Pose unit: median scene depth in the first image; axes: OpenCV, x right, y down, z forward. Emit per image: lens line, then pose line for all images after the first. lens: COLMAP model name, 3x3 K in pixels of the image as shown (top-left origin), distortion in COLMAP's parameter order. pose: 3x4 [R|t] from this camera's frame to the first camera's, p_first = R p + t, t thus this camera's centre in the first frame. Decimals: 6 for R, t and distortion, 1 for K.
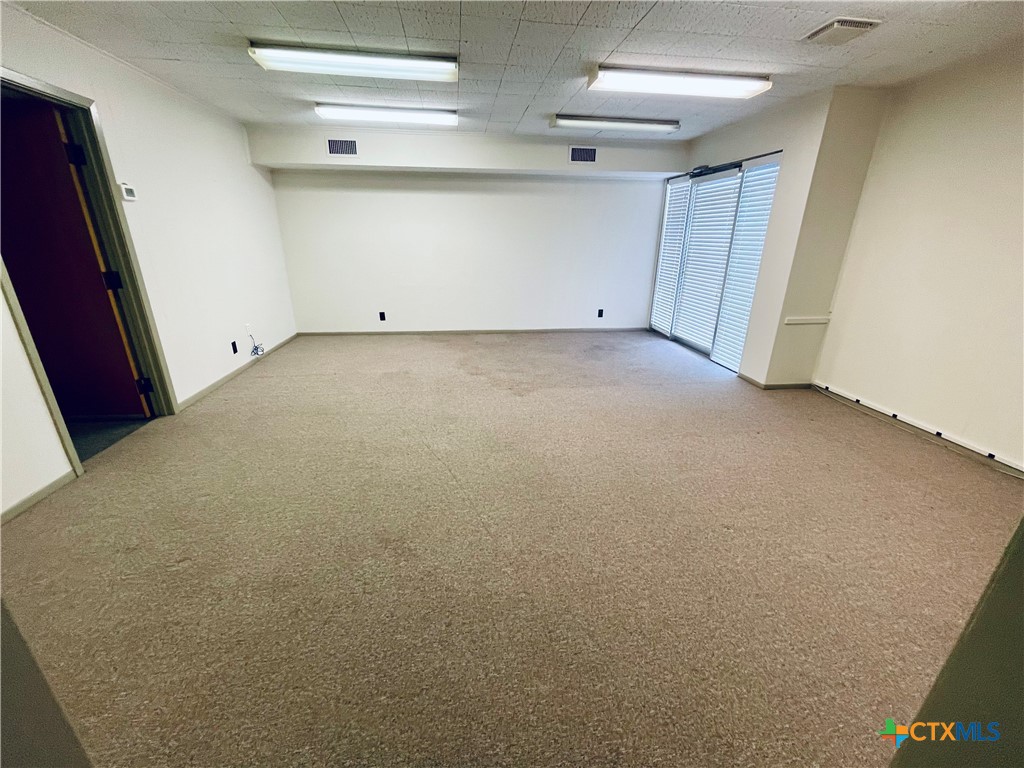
lens RADIAL K [[415.8, 0, 510.2], [0, 415.8, 384.9], [0, 0, 1]] dist [-0.000683, -0.000118]
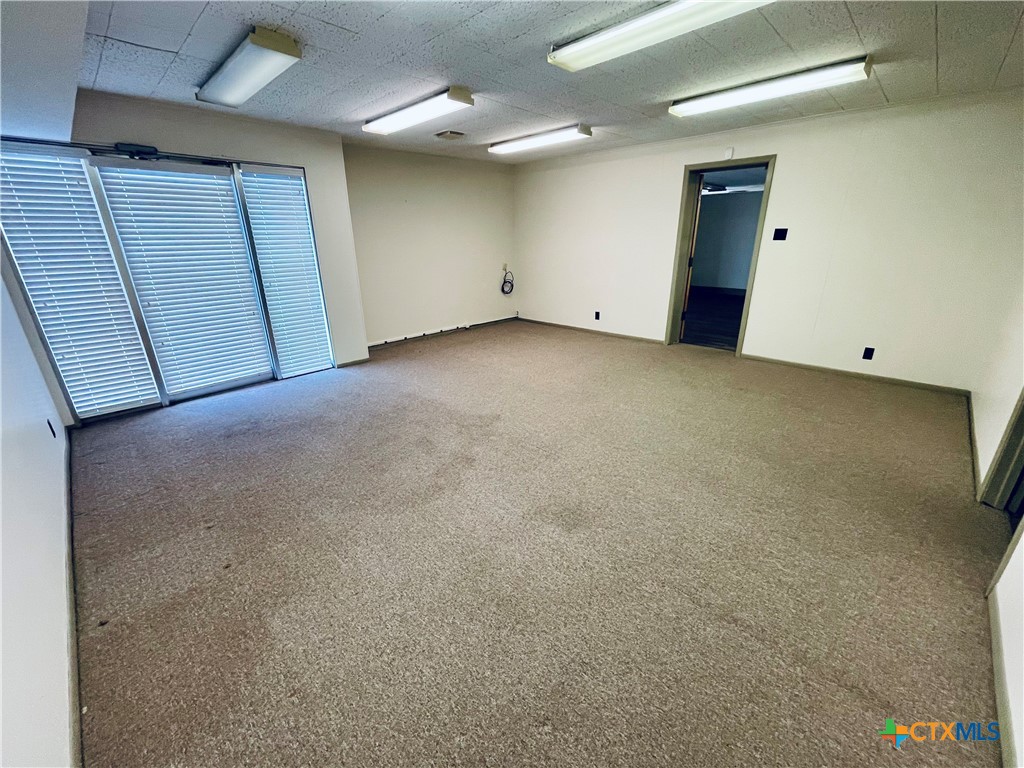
lens RADIAL K [[415.8, 0, 509.2], [0, 415.8, 383.9], [0, 0, 1]] dist [-0.000683, -0.000118]
pose [[-0.624659, -0.263186, 0.735210, -0.564302], [0.273366, 0.808222, 0.521583, -0.439564], [-0.731486, 0.526793, -0.432917, 1.160249]]
